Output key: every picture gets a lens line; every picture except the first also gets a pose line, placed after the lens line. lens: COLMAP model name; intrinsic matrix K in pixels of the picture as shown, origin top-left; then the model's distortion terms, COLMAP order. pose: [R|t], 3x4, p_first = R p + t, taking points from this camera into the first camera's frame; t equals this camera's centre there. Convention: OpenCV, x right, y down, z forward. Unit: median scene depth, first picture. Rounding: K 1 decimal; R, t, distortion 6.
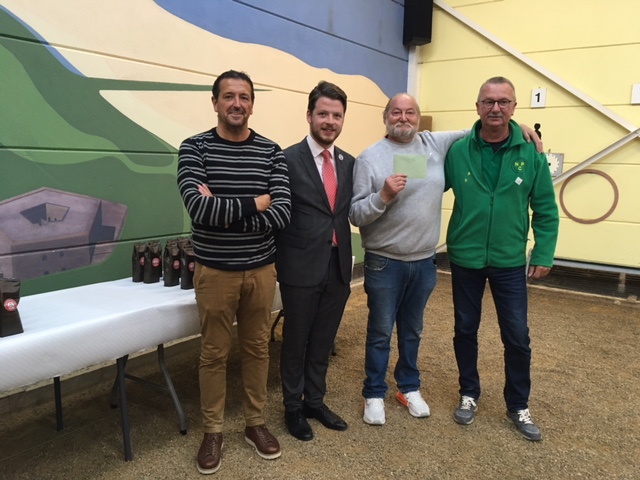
lens RADIAL K [[563.4, 0, 320.0], [0, 563.4, 240.0], [0, 0, 1]] dist [-0.169258, 0.582284]
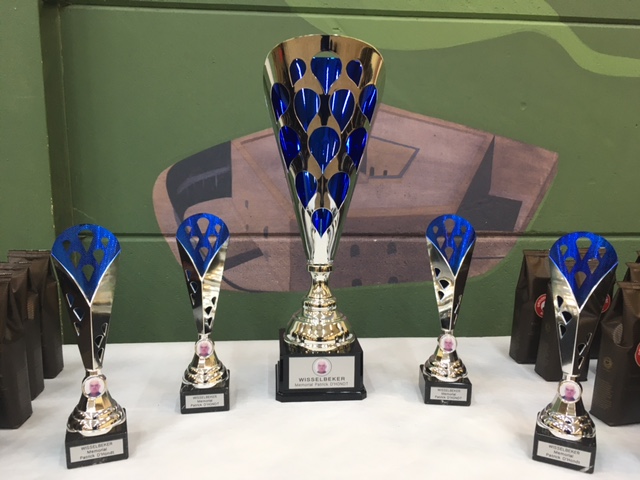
lens RADIAL K [[546.5, 0, 320.0], [0, 546.5, 240.0], [0, 0, 1]] dist [0.015845, -0.016471]
pose [[0.639905, 0.138926, -0.755792, -0.147322], [-0.108608, 0.990000, 0.090022, -0.015777], [0.760741, 0.024480, 0.648594, 0.628664]]
